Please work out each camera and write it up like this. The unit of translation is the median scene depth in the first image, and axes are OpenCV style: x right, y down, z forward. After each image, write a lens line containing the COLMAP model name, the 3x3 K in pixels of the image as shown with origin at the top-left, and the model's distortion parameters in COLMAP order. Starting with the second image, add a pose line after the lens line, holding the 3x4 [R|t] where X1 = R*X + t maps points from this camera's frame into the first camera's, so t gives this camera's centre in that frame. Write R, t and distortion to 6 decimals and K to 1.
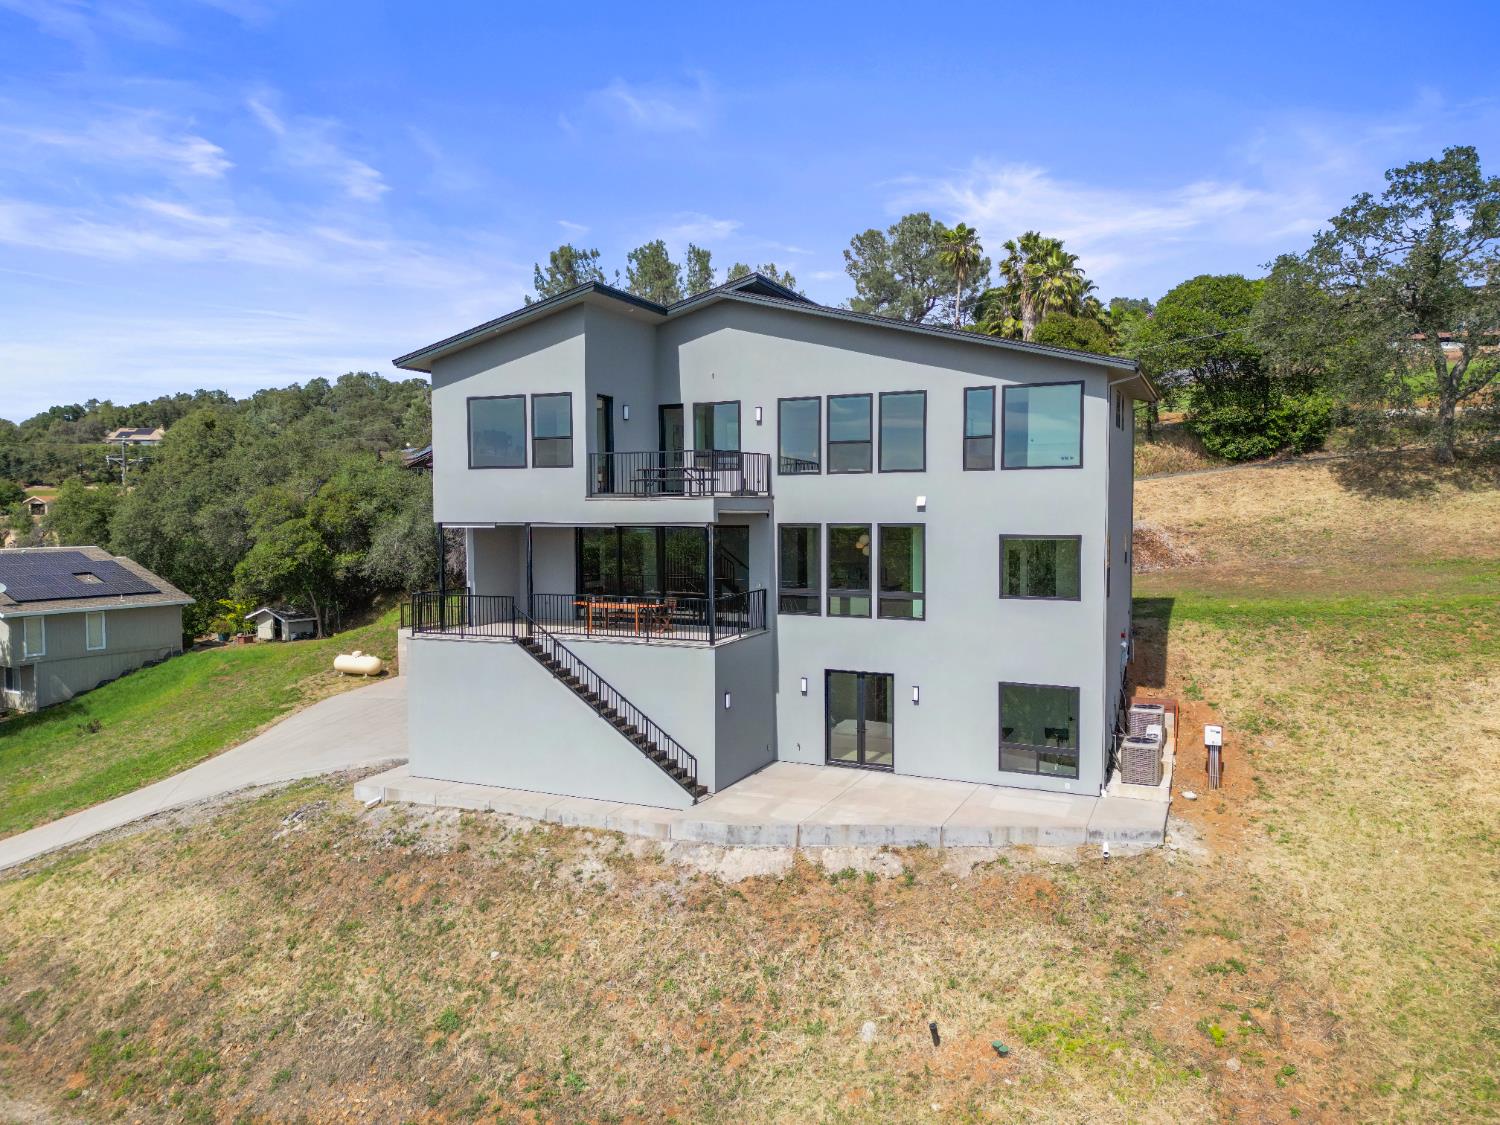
lens RADIAL K [[1073.6, 0, 745.9], [0, 1073.6, 567.9], [0, 0, 1]] dist [0.107532, -0.145975]
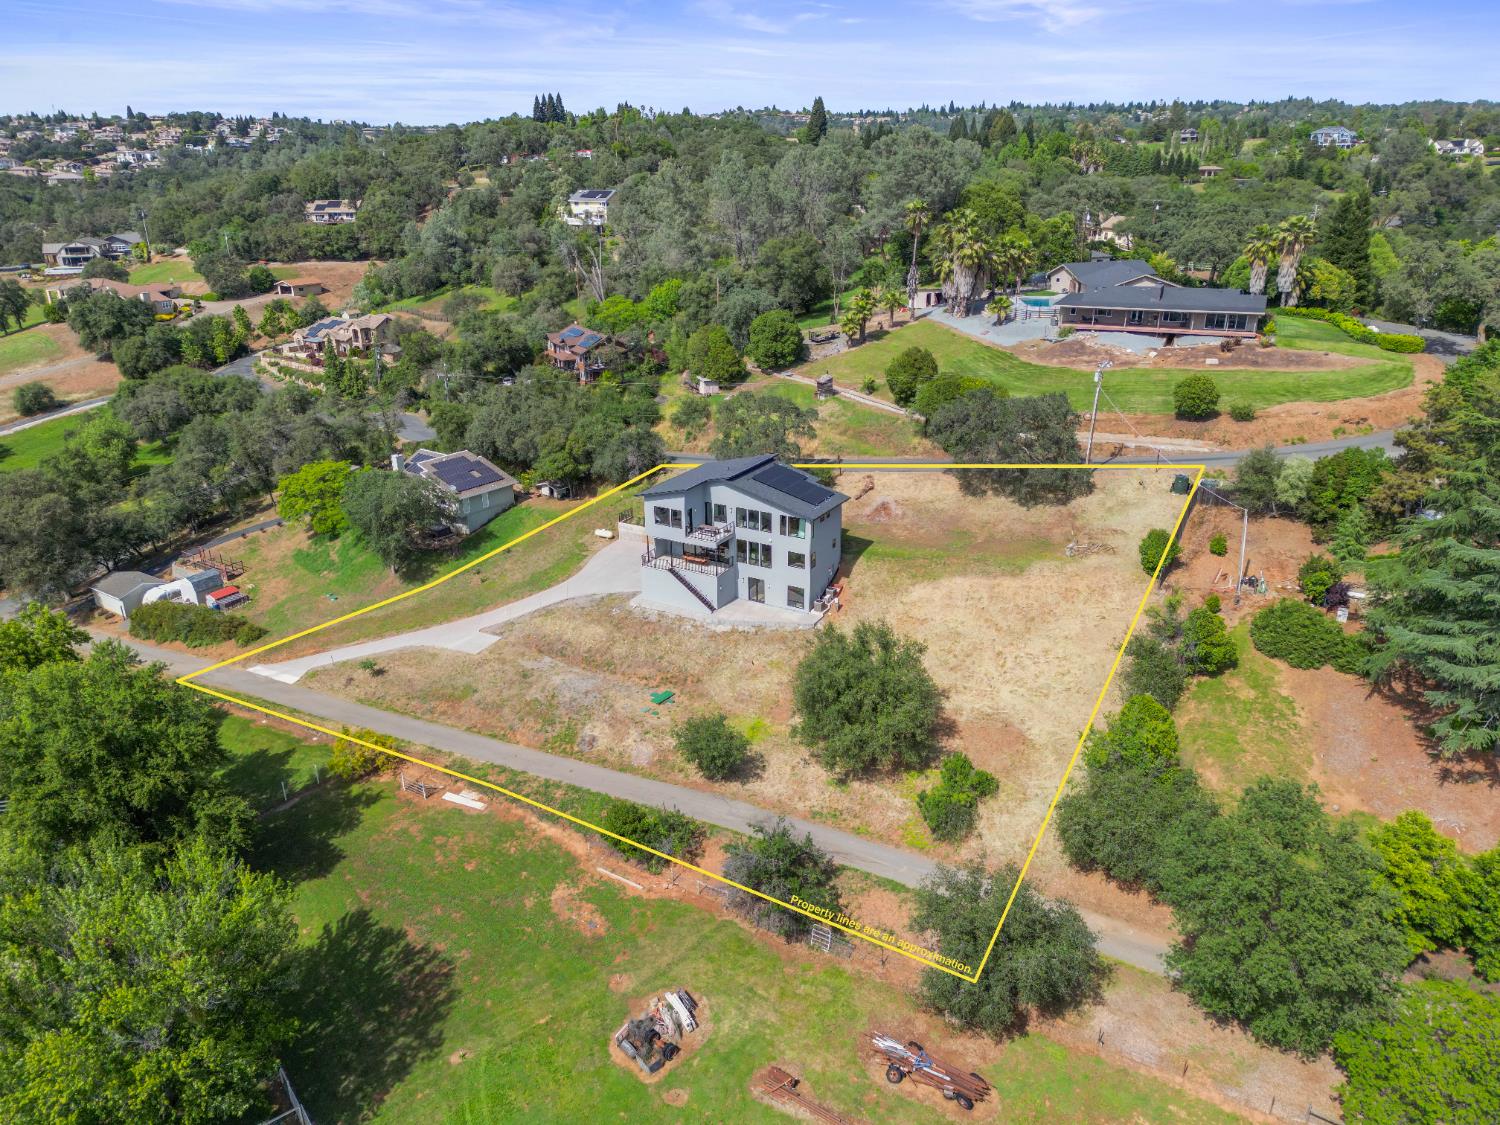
lens RADIAL K [[1073.6, 0, 745.9], [0, 1073.6, 567.9], [0, 0, 1]] dist [0.107532, -0.145975]
pose [[0.995348, 0.029396, -0.091754, 0.421766], [-0.000089, 0.952600, 0.304225, -1.114819], [0.096348, -0.302801, 0.948171, -2.653447]]
